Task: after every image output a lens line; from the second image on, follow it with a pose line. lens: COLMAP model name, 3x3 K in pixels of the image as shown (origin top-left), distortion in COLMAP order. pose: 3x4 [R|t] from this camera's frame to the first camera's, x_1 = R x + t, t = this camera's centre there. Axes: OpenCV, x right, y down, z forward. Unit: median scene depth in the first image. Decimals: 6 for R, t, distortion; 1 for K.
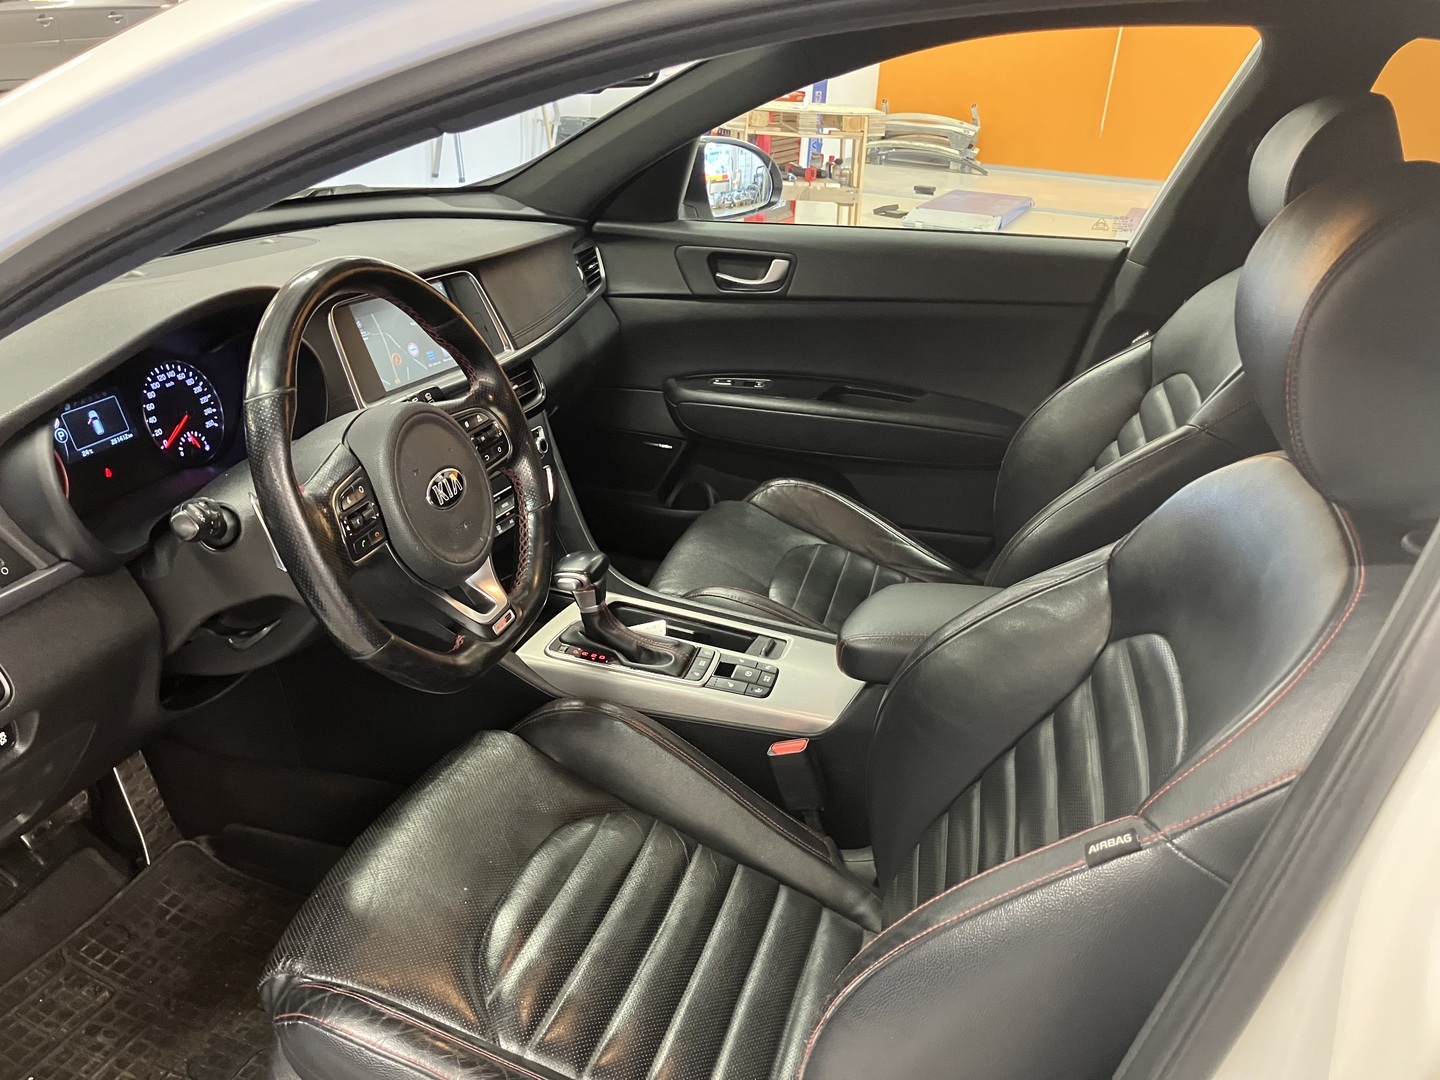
lens RADIAL K [[1211.6, 0, 720.0], [0, 1211.6, 540.0], [0, 0, 1]] dist [-0.036785, -0.005616]
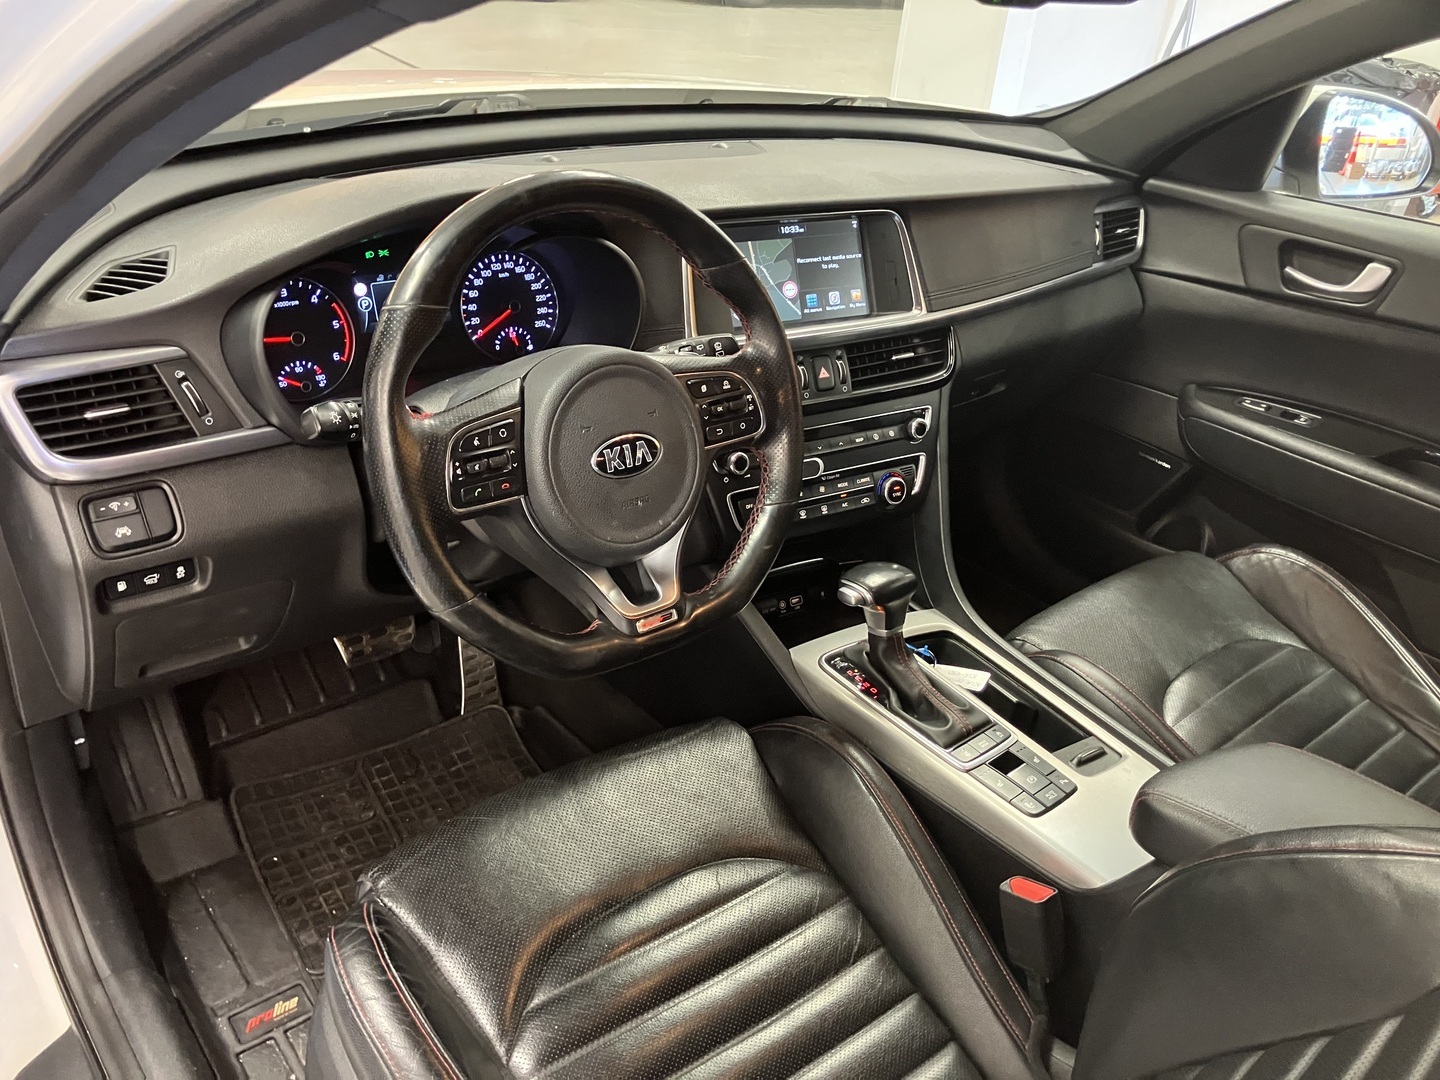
lens RADIAL K [[1174.7, 0, 720.0], [0, 1174.7, 540.0], [0, 0, 1]] dist [-0.006016, -0.000175]
pose [[0.798012, 0.302198, -0.521396, 0.205185], [-0.266080, 0.952969, 0.145092, -0.090460], [0.540721, 0.022948, 0.840889, 0.242355]]
